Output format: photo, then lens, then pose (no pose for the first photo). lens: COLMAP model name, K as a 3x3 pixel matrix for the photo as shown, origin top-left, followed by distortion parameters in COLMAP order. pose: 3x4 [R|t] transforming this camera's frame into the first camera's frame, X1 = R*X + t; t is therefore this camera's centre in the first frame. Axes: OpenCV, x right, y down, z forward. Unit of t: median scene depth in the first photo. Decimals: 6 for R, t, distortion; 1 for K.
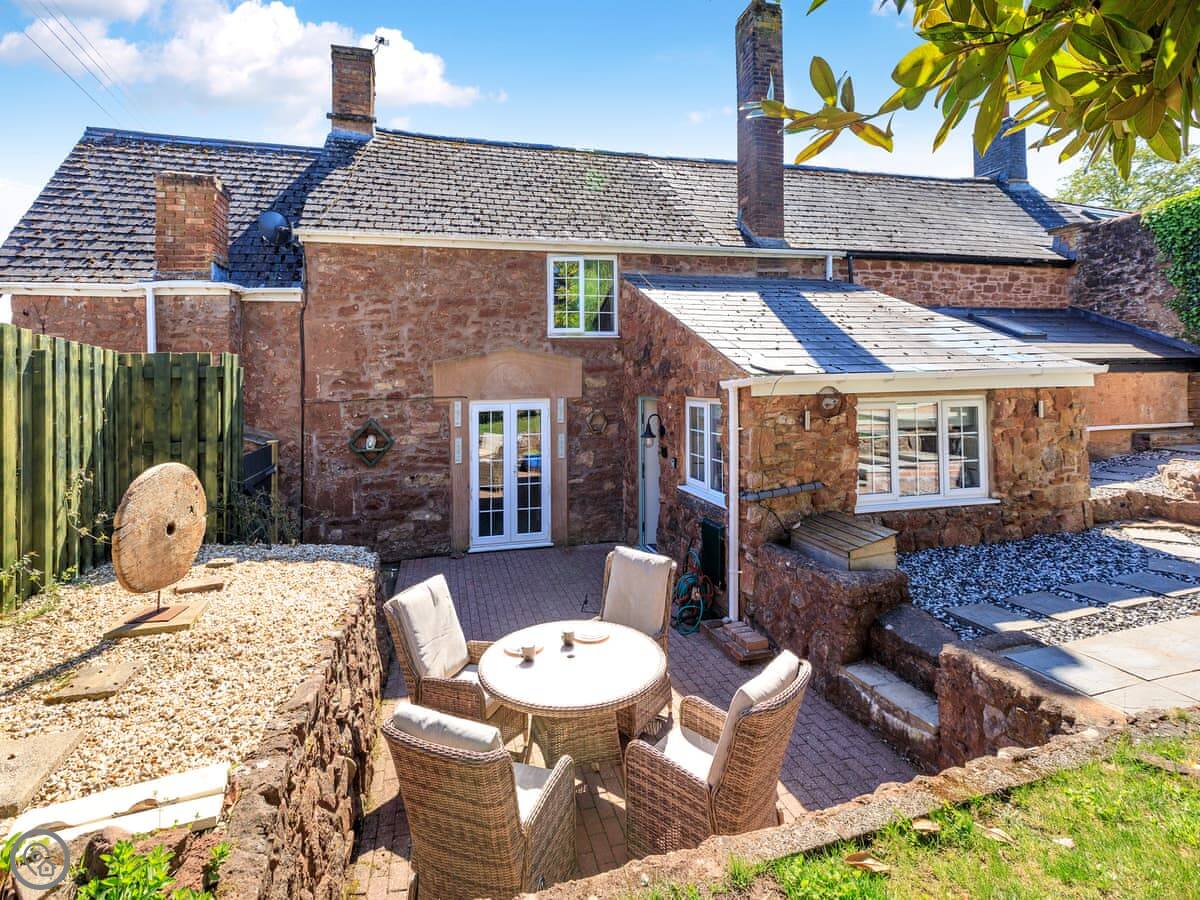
lens RADIAL K [[553.8, 0, 562.8], [0, 553.8, 376.3], [0, 0, 1]] dist [-0.000180, -0.000064]
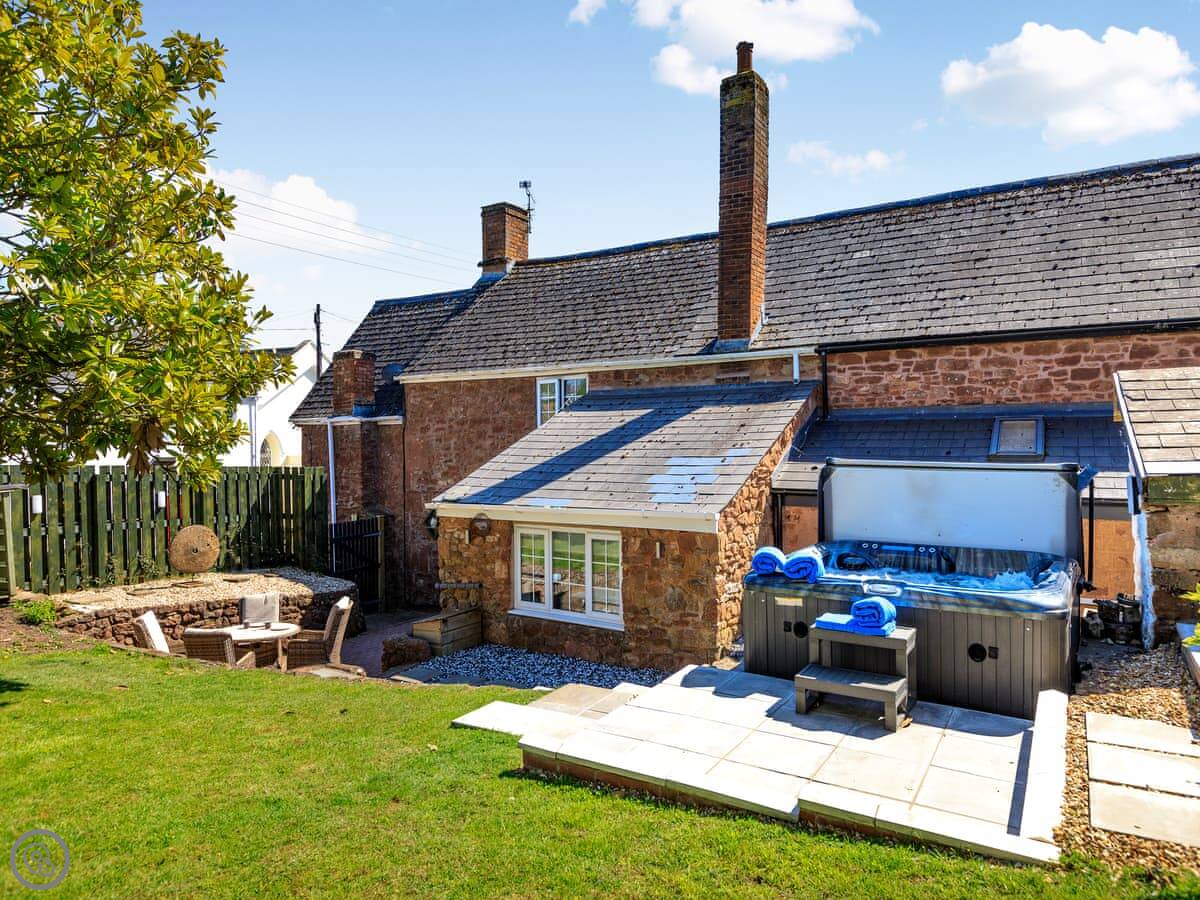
lens RADIAL K [[750.1, 0, 598.4], [0, 750.1, 450.8], [0, 0, 1]] dist [-0.000534, -0.000267]
pose [[0.705867, 0.023123, -0.707967, 1.088563], [0.001921, 0.999401, 0.034556, -0.107946], [0.708341, -0.025752, 0.705400, -0.041533]]
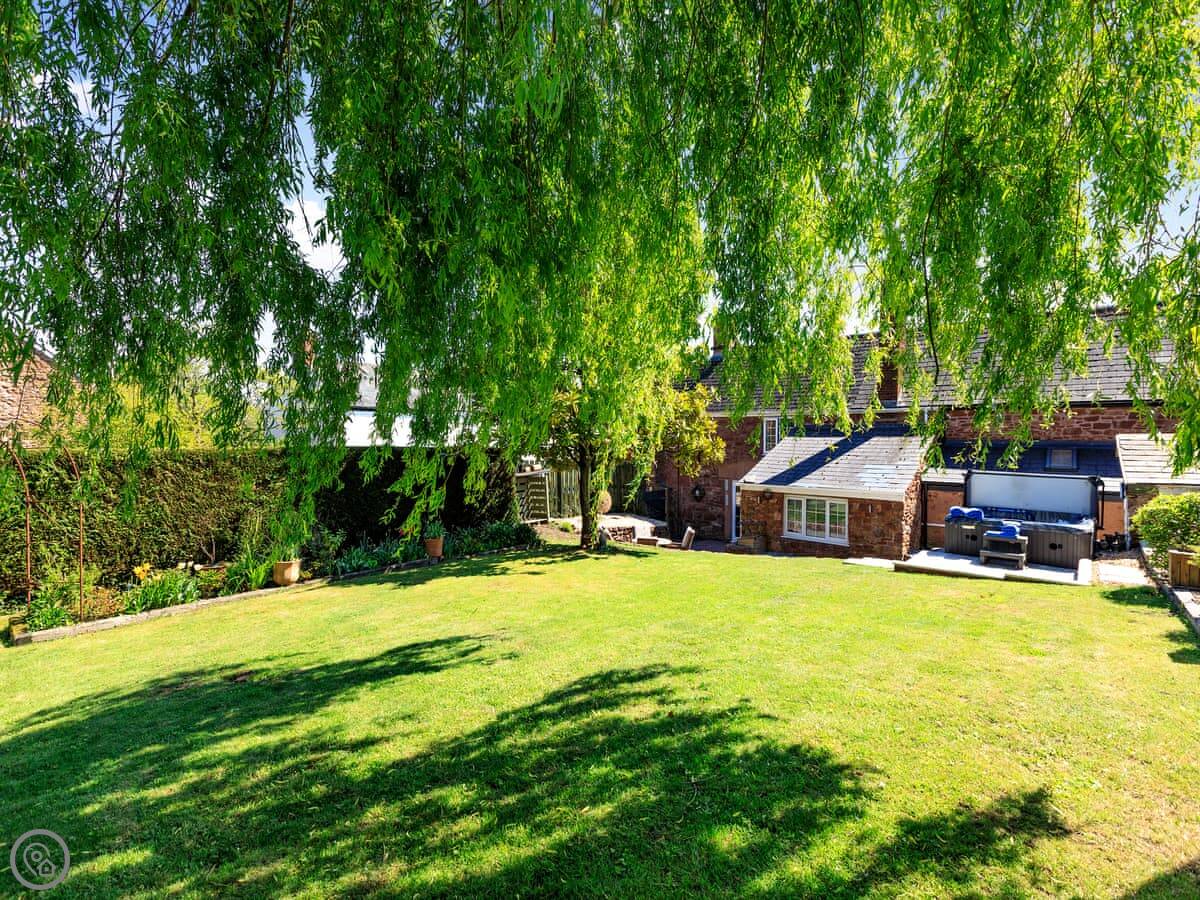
lens RADIAL K [[532.2, 0, 603.6], [0, 532.2, 447.2], [0, 0, 1]] dist [0.001617, -0.000110]
pose [[0.570945, 0.038108, -0.820103, 1.223945], [-0.008652, 0.999146, 0.040404, -0.163105], [0.820943, -0.015973, 0.570787, -0.674789]]
